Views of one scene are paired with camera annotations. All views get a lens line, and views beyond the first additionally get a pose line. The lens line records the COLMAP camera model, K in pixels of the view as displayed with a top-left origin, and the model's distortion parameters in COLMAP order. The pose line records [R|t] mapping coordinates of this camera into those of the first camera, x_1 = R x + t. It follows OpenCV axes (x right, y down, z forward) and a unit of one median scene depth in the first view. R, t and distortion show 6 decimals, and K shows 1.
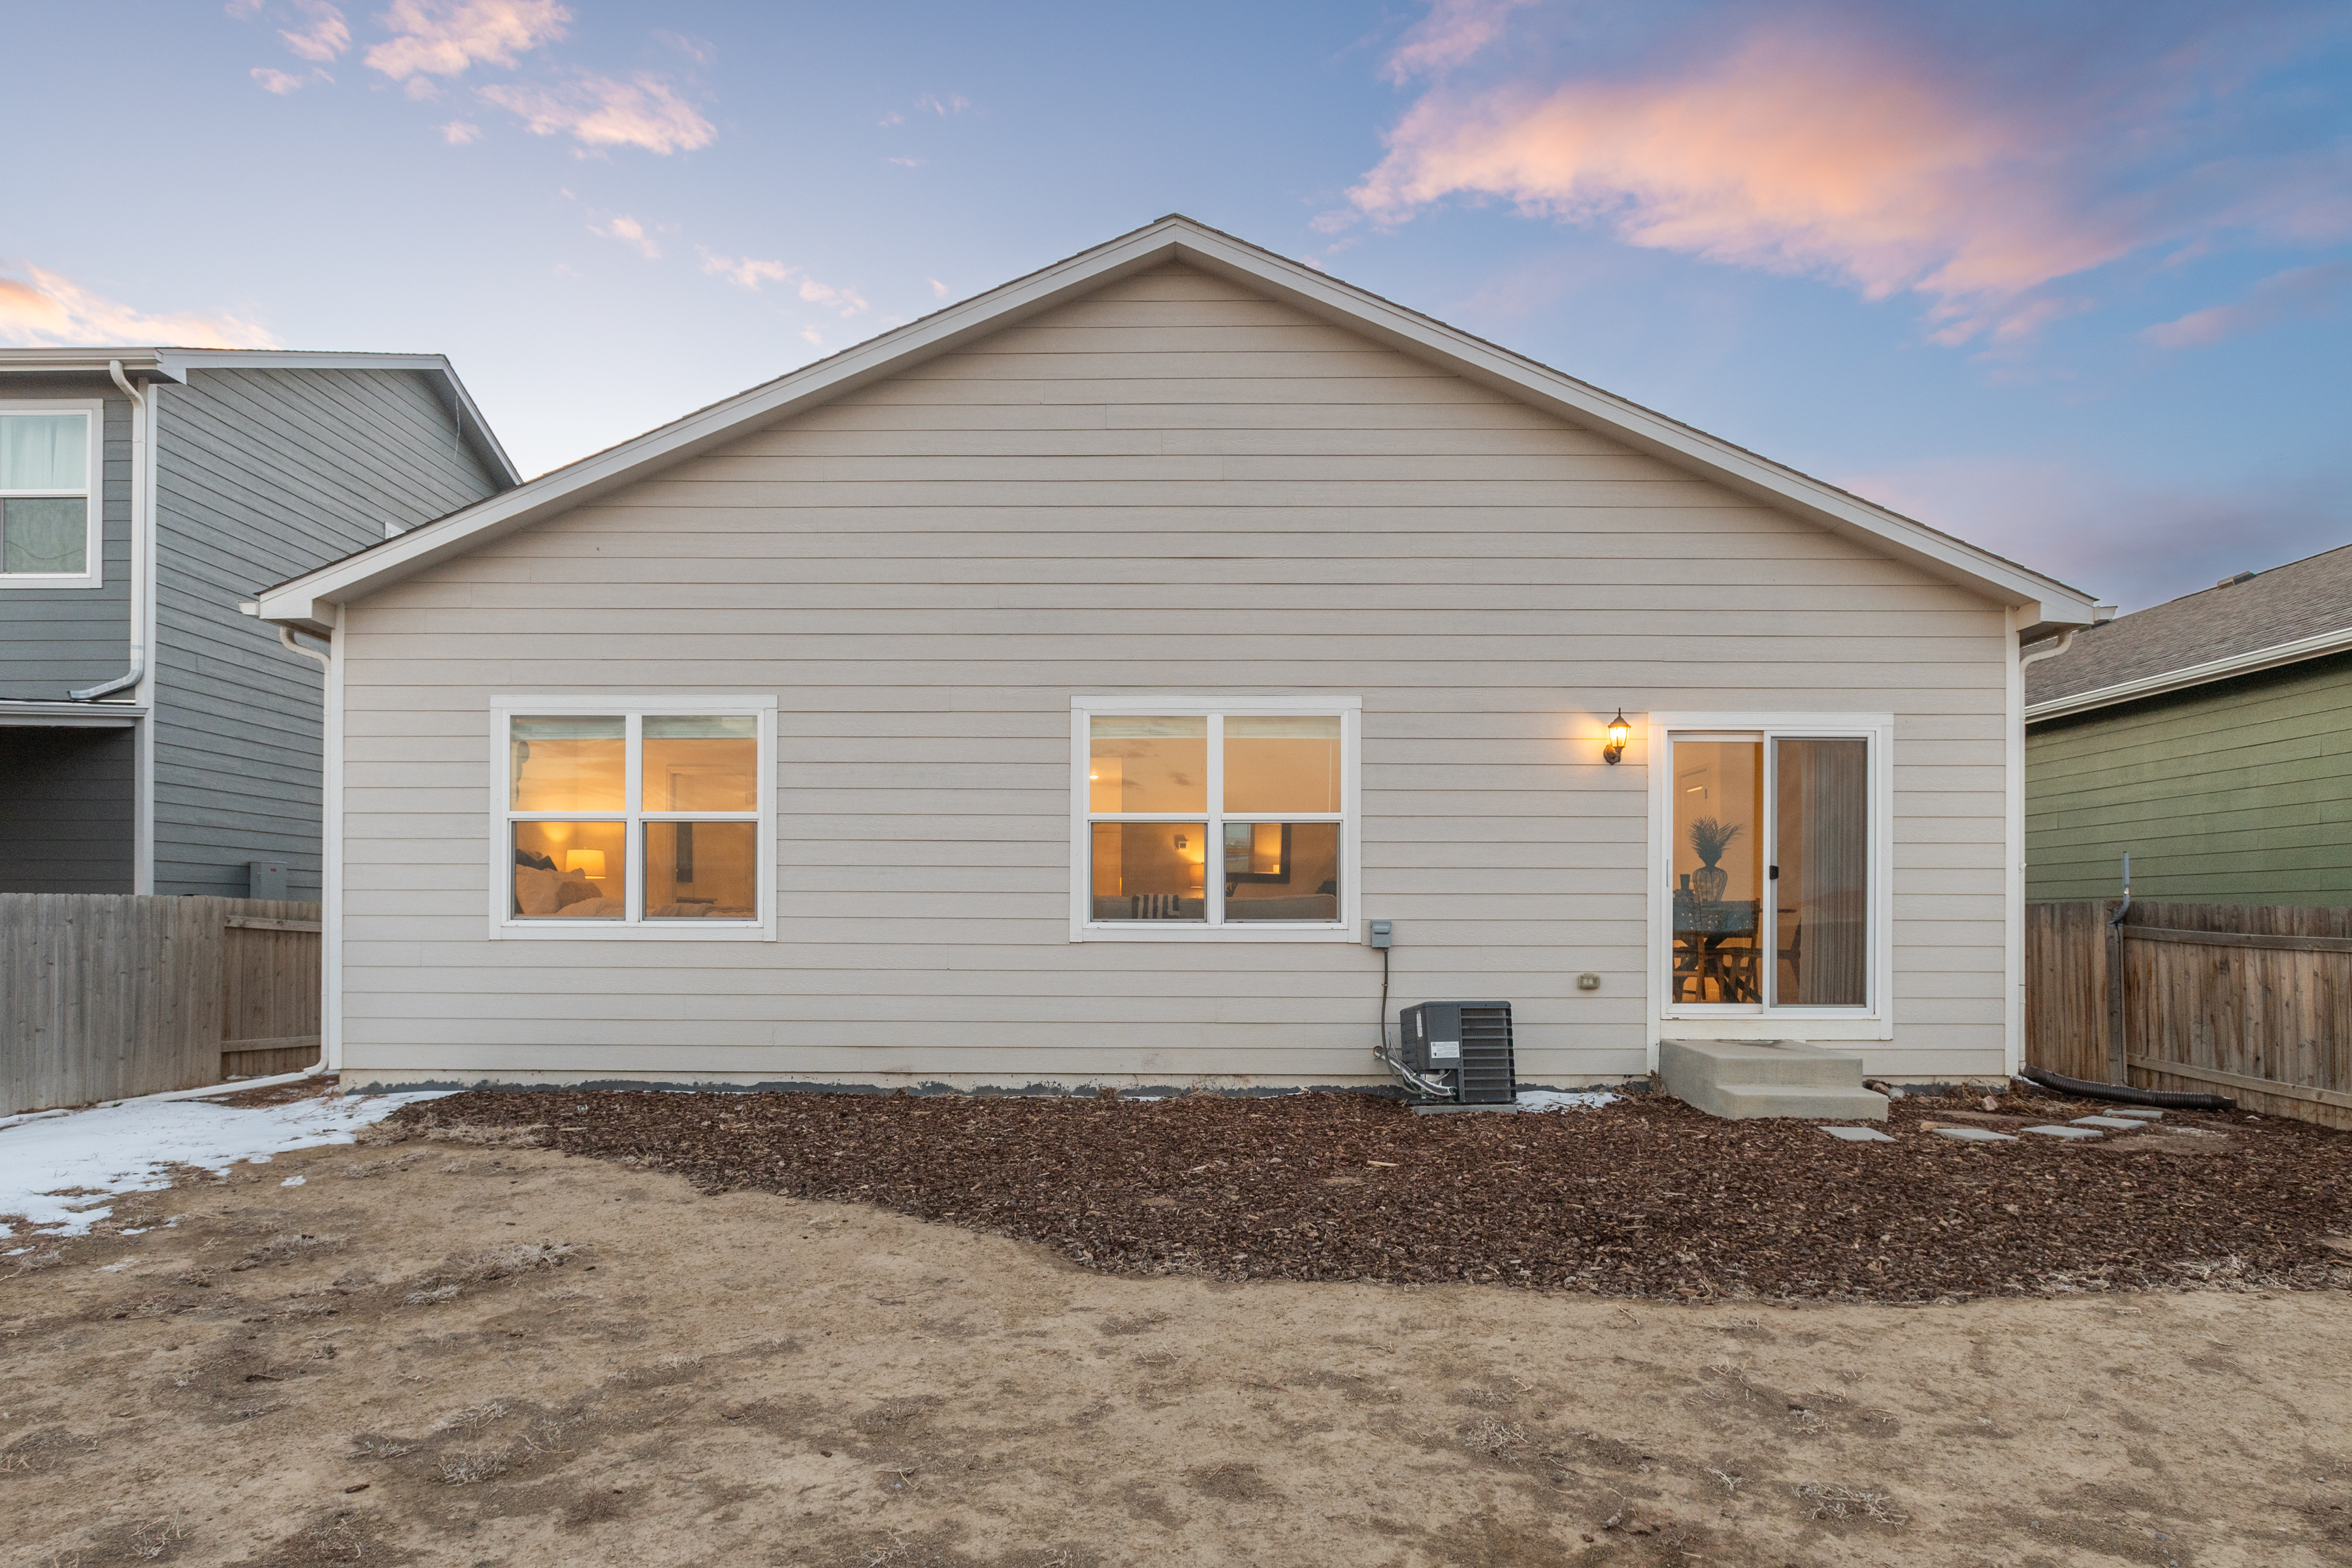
lens RADIAL K [[1168.3, 0, 1065.1], [0, 1168.3, 923.7], [0, 0, 1]] dist [-0.003594, 0.000244]
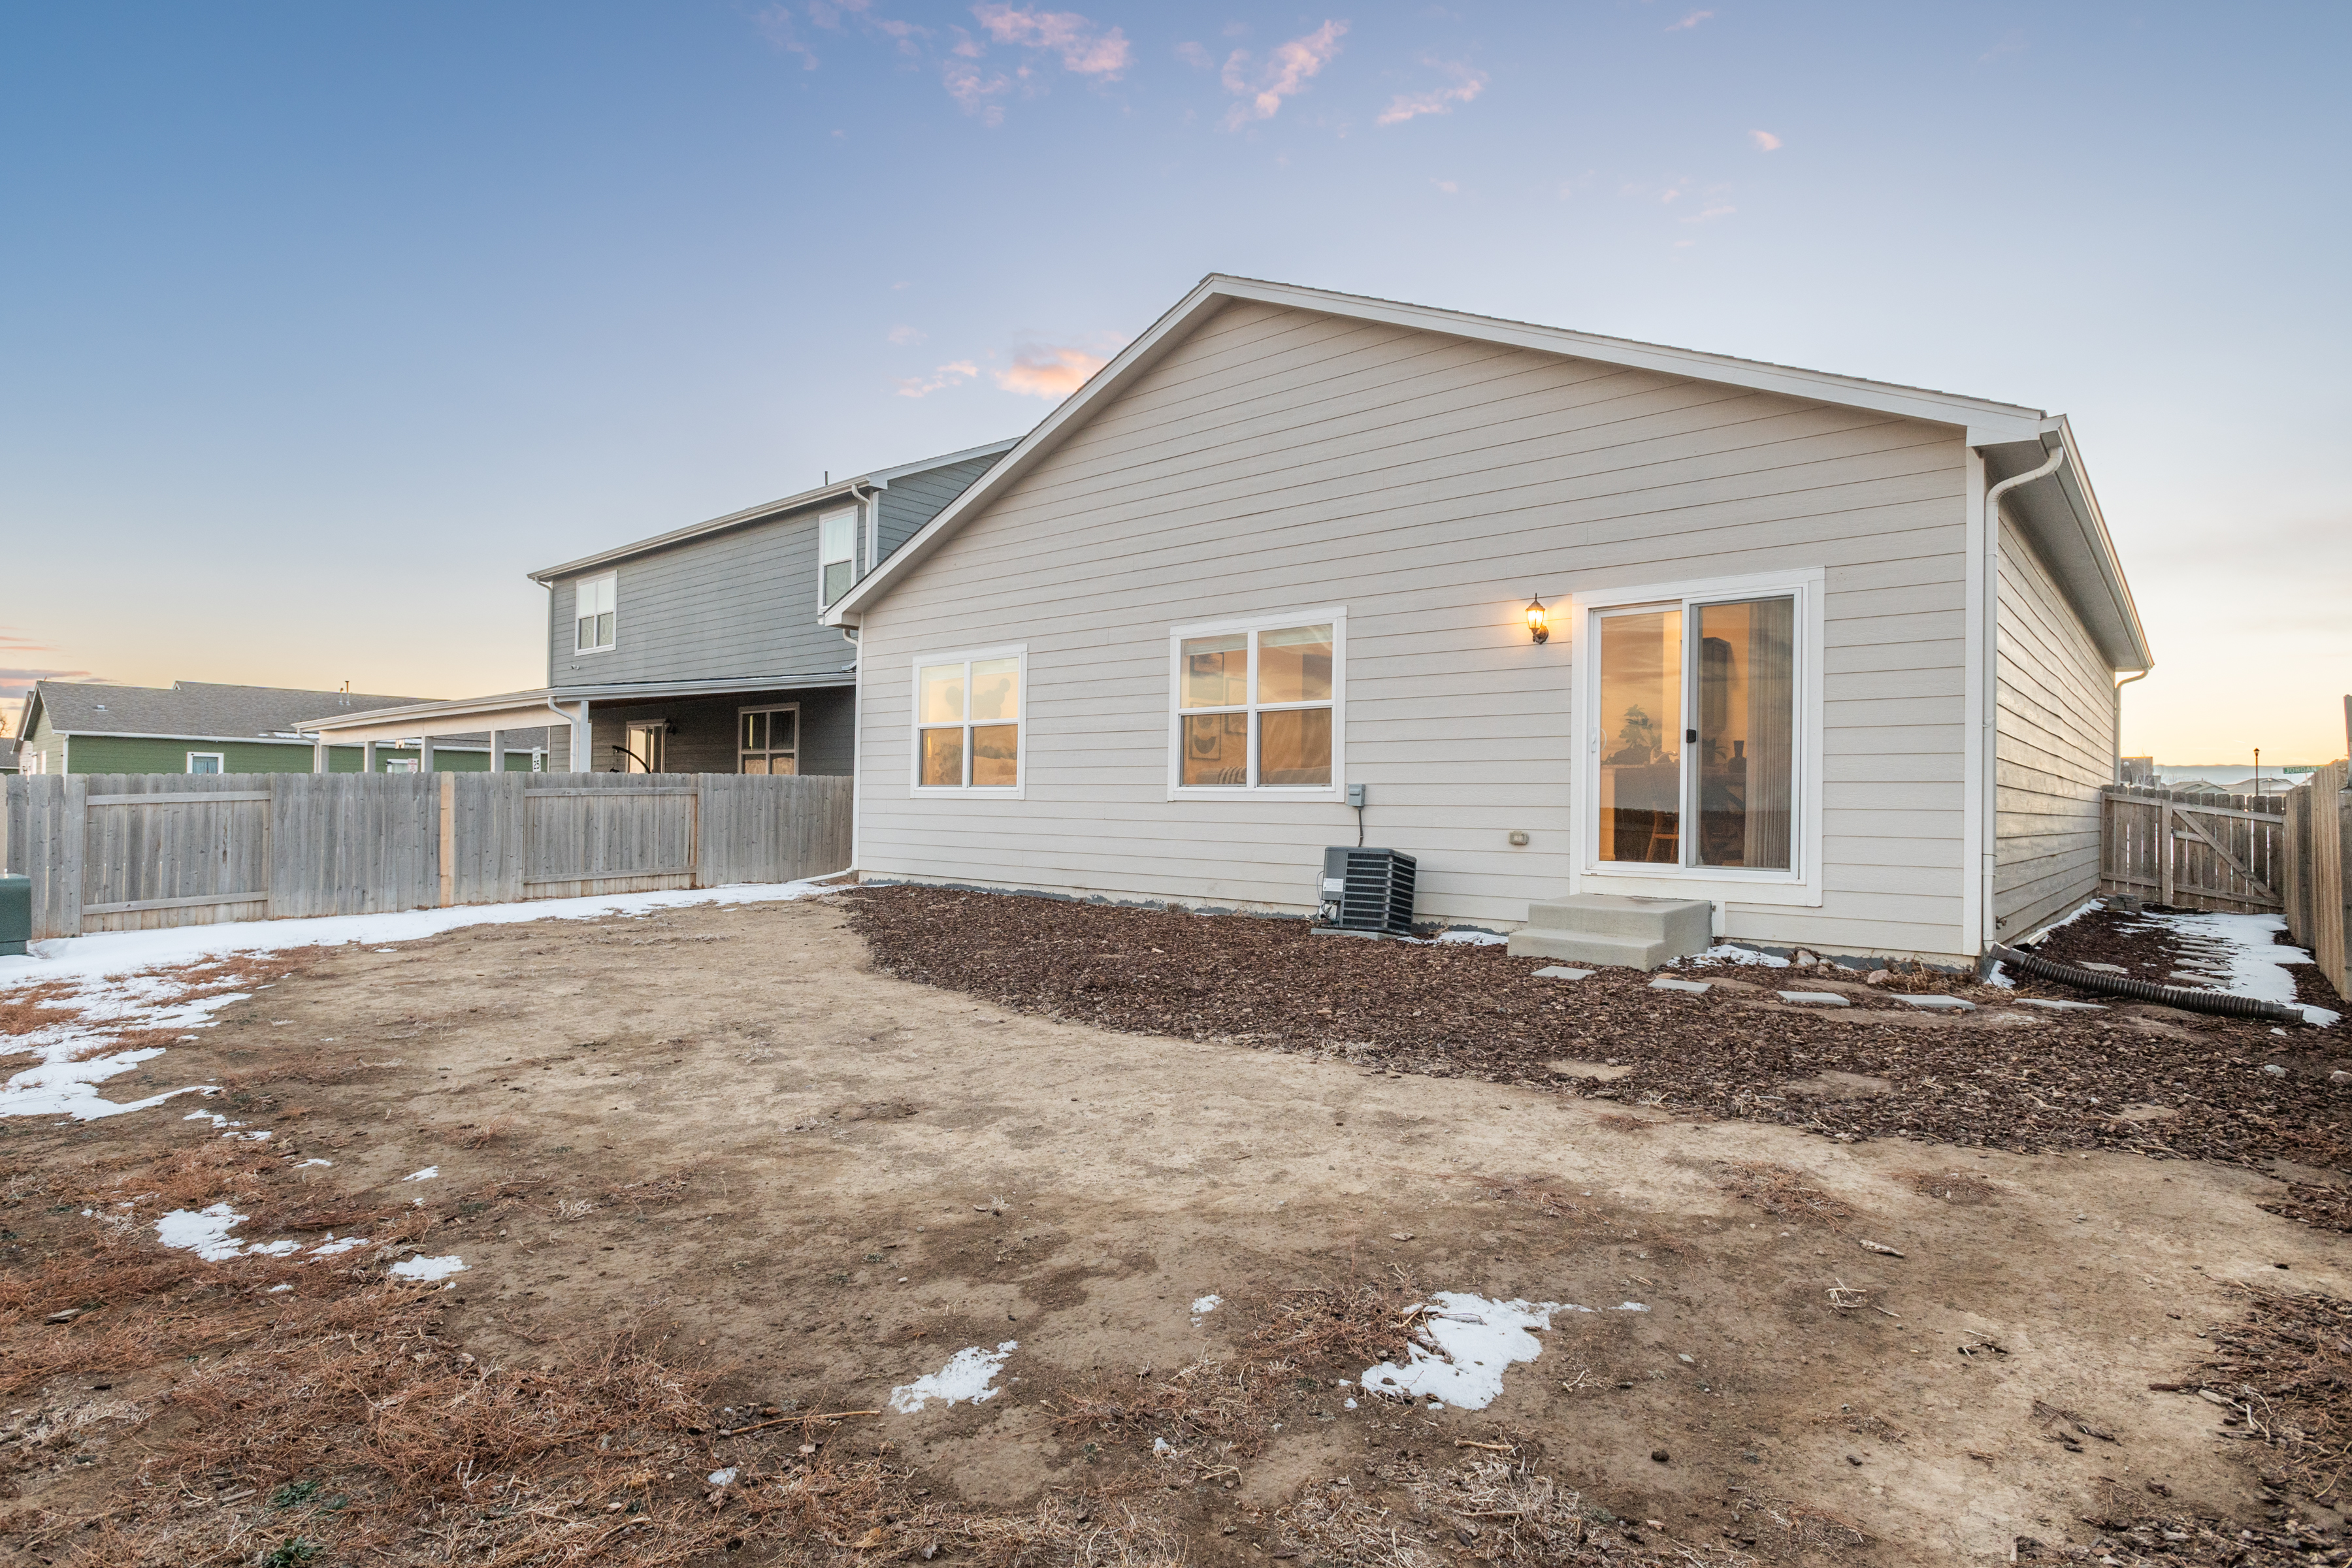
lens RADIAL K [[1168.3, 0, 1174.3], [0, 1168.3, 775.9], [0, 0, 1]] dist [-0.003594, 0.000244]
pose [[0.770023, -0.009556, -0.637945, 0.910477], [-0.006799, 0.999708, -0.023182, 0.018096], [0.637980, 0.022188, 0.769733, -0.079928]]
